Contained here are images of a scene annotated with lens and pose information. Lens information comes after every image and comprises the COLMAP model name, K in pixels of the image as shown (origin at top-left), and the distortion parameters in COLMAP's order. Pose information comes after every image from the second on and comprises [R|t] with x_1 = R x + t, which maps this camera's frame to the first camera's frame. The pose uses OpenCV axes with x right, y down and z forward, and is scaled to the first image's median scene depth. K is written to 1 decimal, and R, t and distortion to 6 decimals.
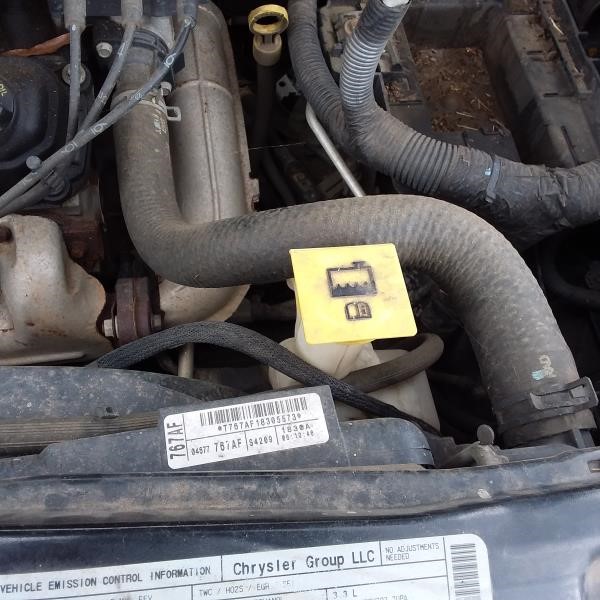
lens RADIAL K [[640.2, 0, 300.0], [0, 640.2, 300.0], [0, 0, 1]] dist [0.138614, -0.284122]
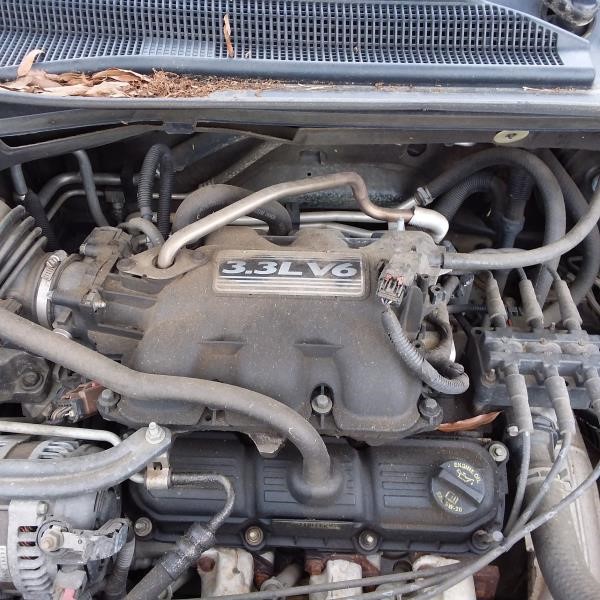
lens RADIAL K [[640.2, 0, 300.0], [0, 640.2, 300.0], [0, 0, 1]] dist [0.138614, -0.284122]
pose [[0.973884, 0.044364, -0.222668, -0.416810], [-0.119485, 0.934076, -0.336489, -0.133036], [0.193061, 0.354307, 0.914983, -0.344988]]
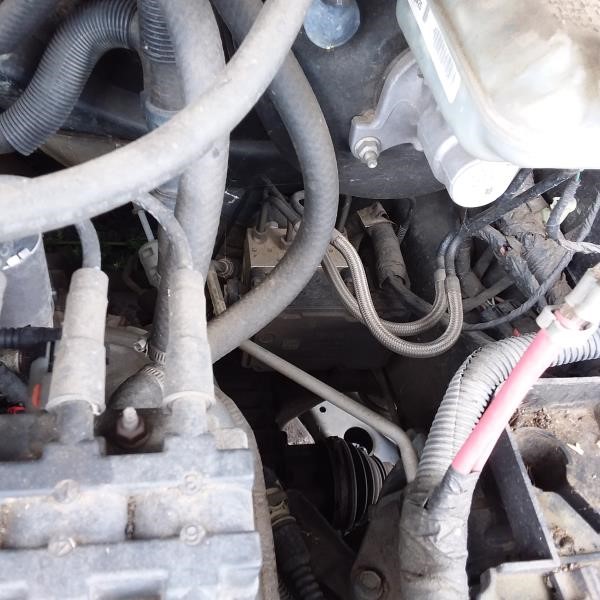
lens RADIAL K [[628.4, 0, 308.4], [0, 628.4, 307.9], [0, 0, 1]] dist [0.139681, -0.238225]
pose [[0.999371, 0.031238, 0.016785, -0.108144], [-0.026902, 0.976226, -0.215078, -0.556026], [-0.023104, 0.214491, 0.976453, 0.506631]]
